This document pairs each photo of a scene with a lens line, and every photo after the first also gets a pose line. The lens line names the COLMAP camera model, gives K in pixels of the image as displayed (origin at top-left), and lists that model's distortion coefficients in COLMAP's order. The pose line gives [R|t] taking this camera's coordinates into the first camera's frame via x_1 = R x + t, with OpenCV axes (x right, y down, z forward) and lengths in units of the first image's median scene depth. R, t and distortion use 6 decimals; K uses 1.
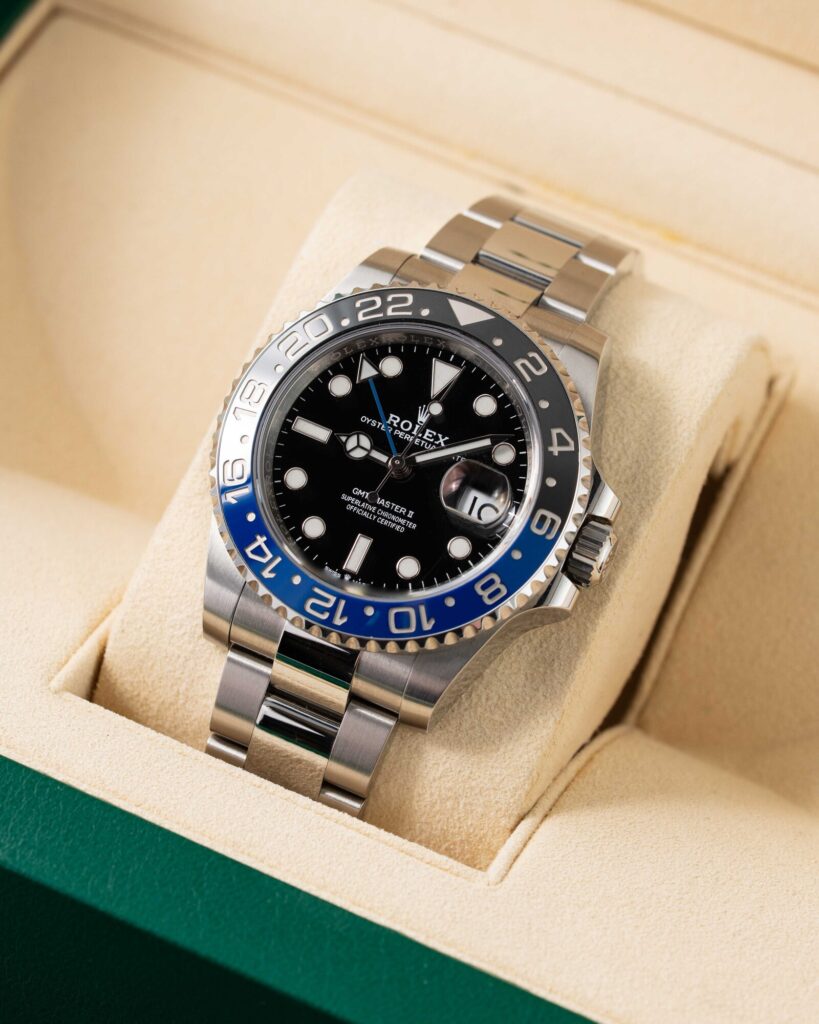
lens RADIAL K [[5135.0, 0, 408.1], [0, 5135.0, 512.7], [0, 0, 1]] dist [0.255312, 0.000000]
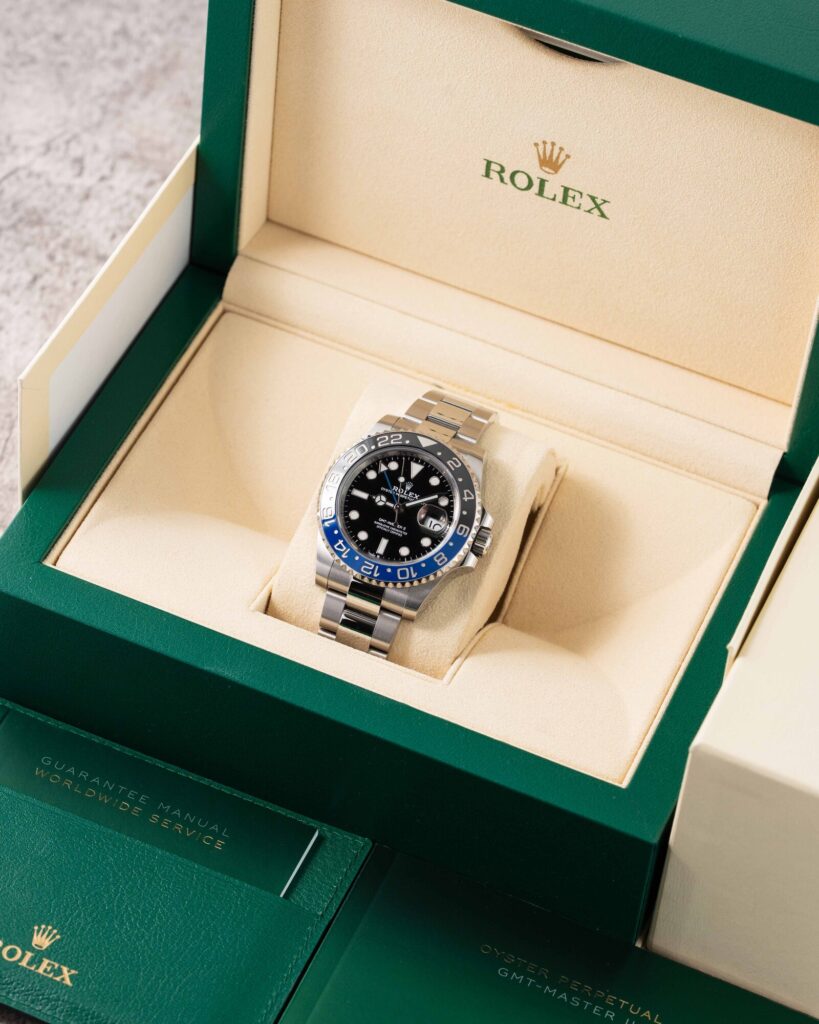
lens RADIAL K [[5135.0, 0, 409.9], [0, 5135.0, 511.4], [0, 0, 1]] dist [0.255312, 0.000000]
pose [[0.998667, -0.031197, 0.041134, -0.091370], [0.032451, 0.999017, -0.030199, 0.062077], [-0.040151, 0.031494, 0.998697, -1.308360]]
